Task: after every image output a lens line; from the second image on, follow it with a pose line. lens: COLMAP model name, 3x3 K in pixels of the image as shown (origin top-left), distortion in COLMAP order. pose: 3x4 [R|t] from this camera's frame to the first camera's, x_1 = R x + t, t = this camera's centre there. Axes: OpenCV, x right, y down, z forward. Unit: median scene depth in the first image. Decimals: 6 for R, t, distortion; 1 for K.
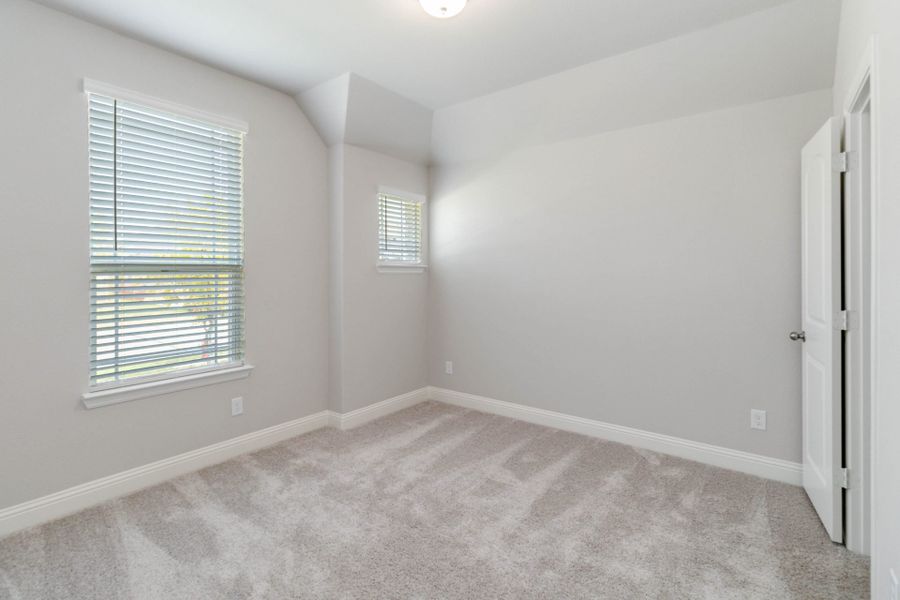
lens RADIAL K [[421.8, 0, 453.7], [0, 421.8, 280.6], [0, 0, 1]] dist [0.005138, -0.000113]
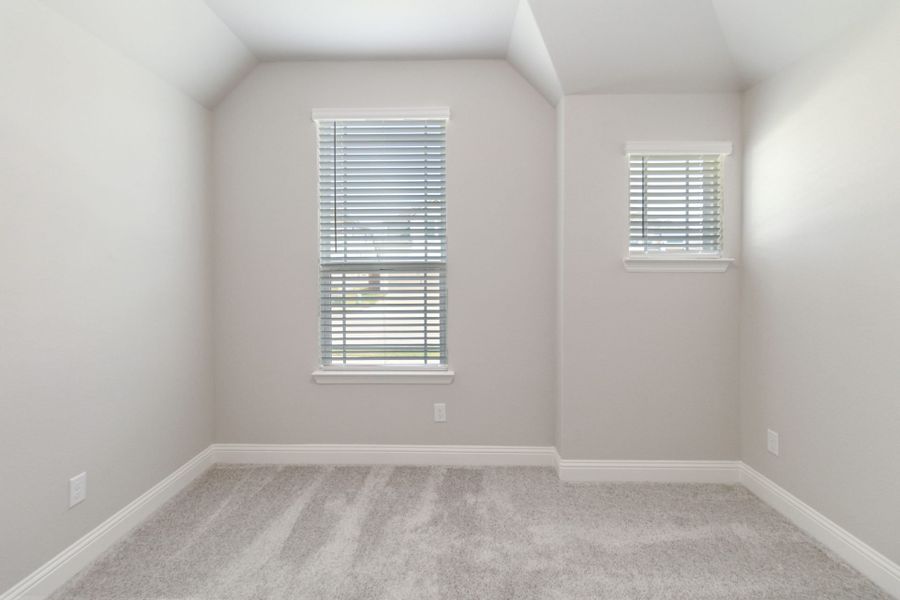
lens RADIAL K [[421.8, 0, 453.7], [0, 421.8, 280.6], [0, 0, 1]] dist [0.005138, -0.000113]
pose [[0.592913, 0.018662, -0.805050, 0.258452], [-0.013632, 0.999821, 0.013138, -0.010610], [0.805151, 0.003185, 0.593061, 0.460971]]
